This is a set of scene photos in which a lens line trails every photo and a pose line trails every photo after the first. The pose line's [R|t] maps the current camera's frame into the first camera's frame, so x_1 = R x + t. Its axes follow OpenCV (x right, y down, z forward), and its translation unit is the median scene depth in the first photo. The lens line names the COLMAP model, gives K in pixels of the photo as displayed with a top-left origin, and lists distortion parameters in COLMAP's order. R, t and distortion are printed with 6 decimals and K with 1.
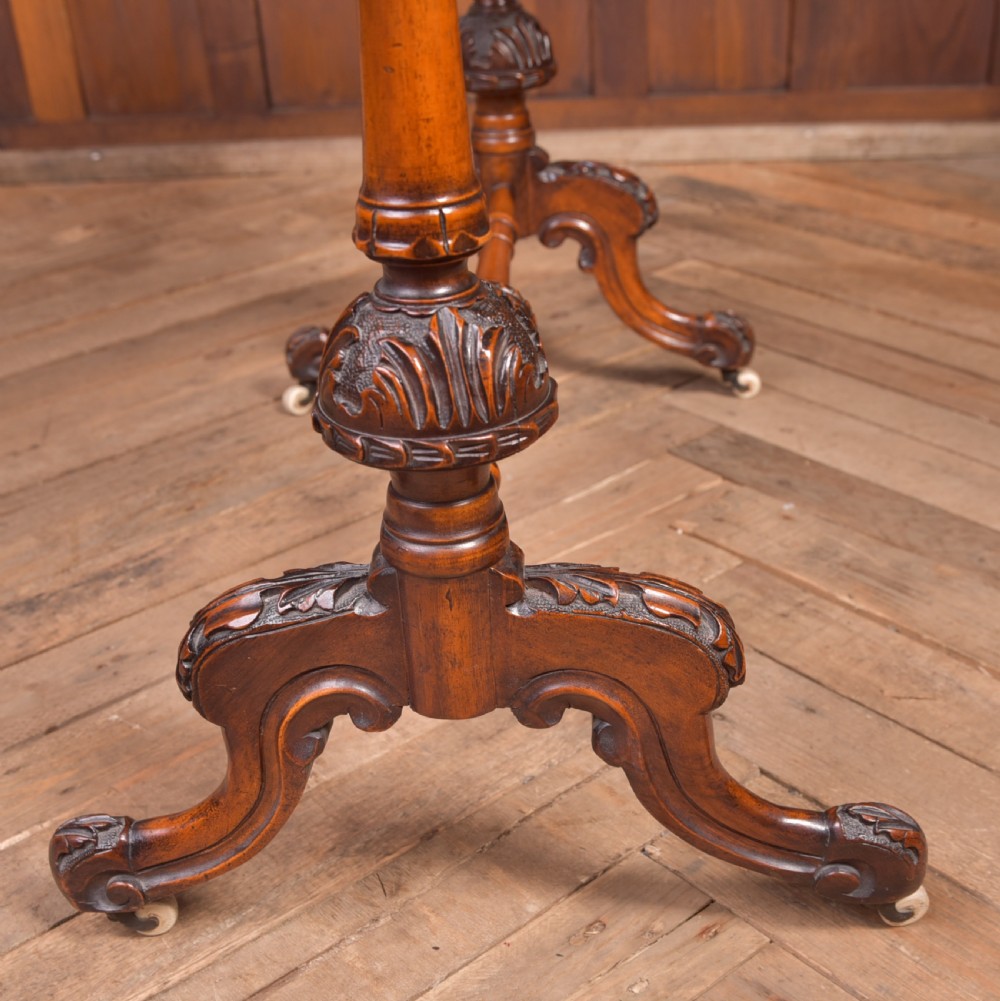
lens RADIAL K [[1388.9, 0, 505.0], [0, 1388.9, 592.5], [0, 0, 1]] dist [-0.096283, 0.130610]
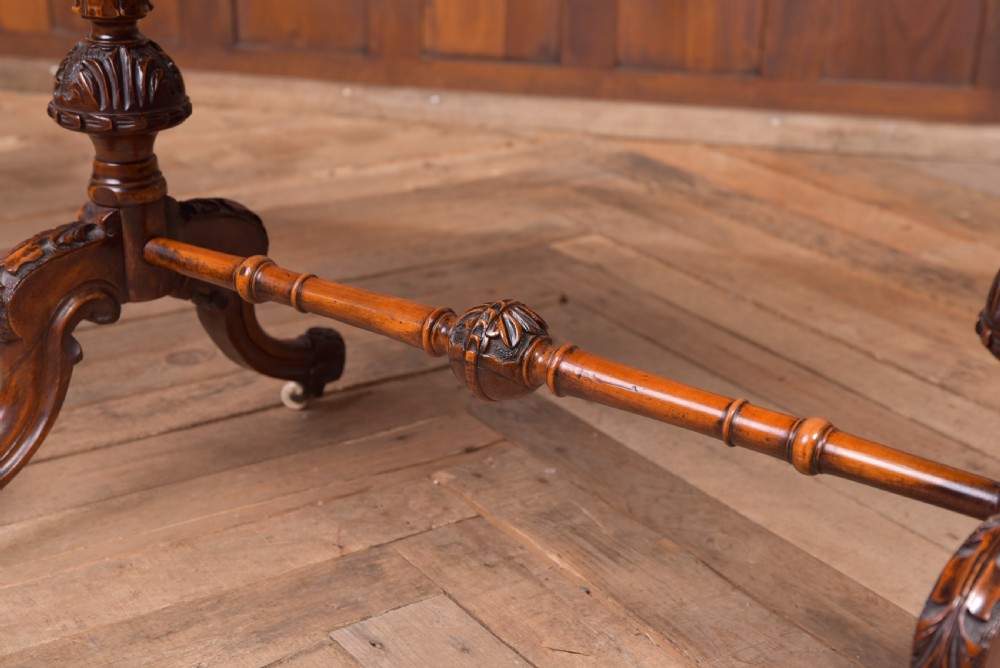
lens RADIAL K [[1626.3, 0, 500.0], [0, 1626.3, 334.0], [0, 0, 1]] dist [0.100954, 0.223006]
pose [[0.990312, 0.109560, -0.085321, 0.269620], [-0.122491, 0.978645, -0.165073, 0.043151], [0.065414, 0.173925, 0.982584, -0.204814]]
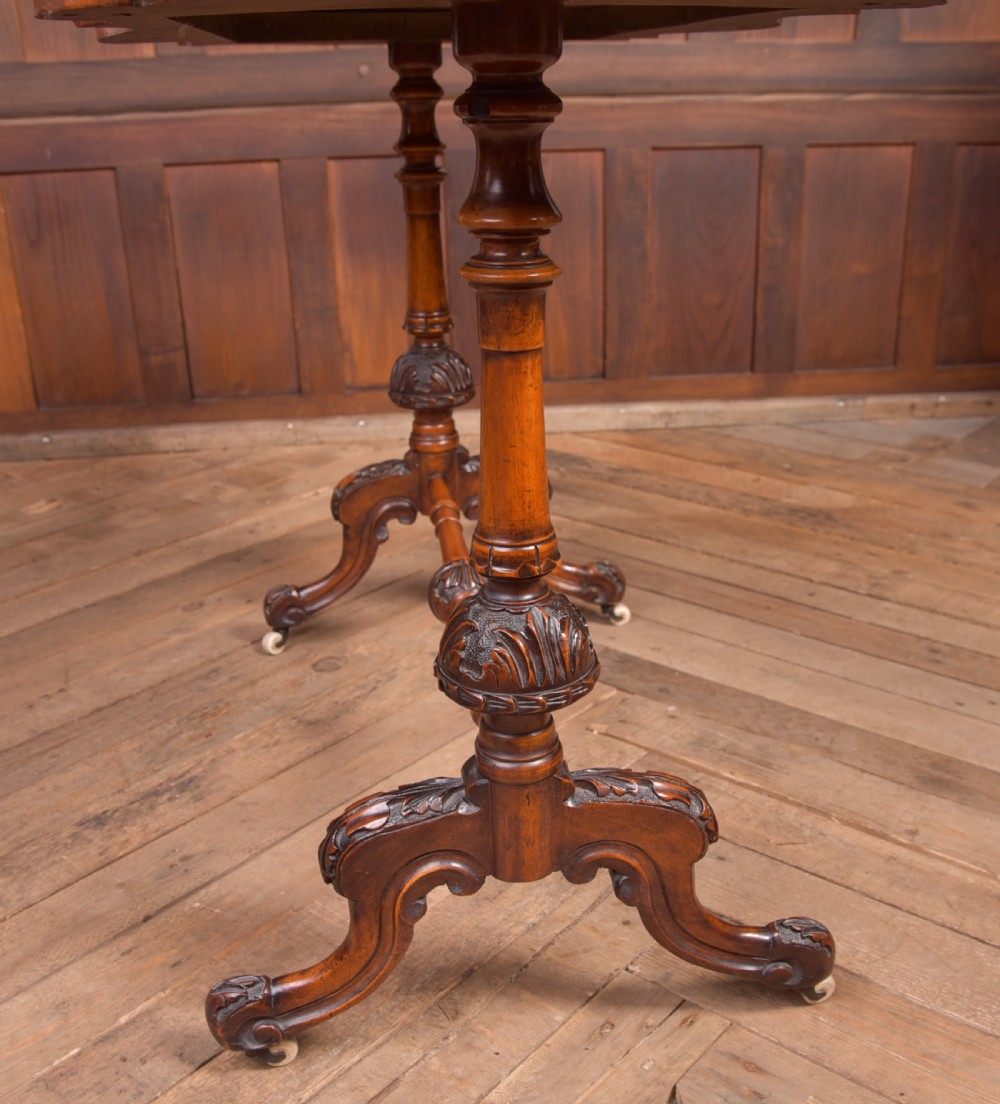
lens RADIAL K [[1222.4, 0, 513.6], [0, 1222.4, 619.6], [0, 0, 1]] dist [-0.123370, 0.093880]
pose [[0.985667, -0.044824, 0.162639, -0.140348], [0.064836, 0.990667, -0.119900, -0.015973], [-0.155747, 0.128727, 0.979373, -0.152576]]
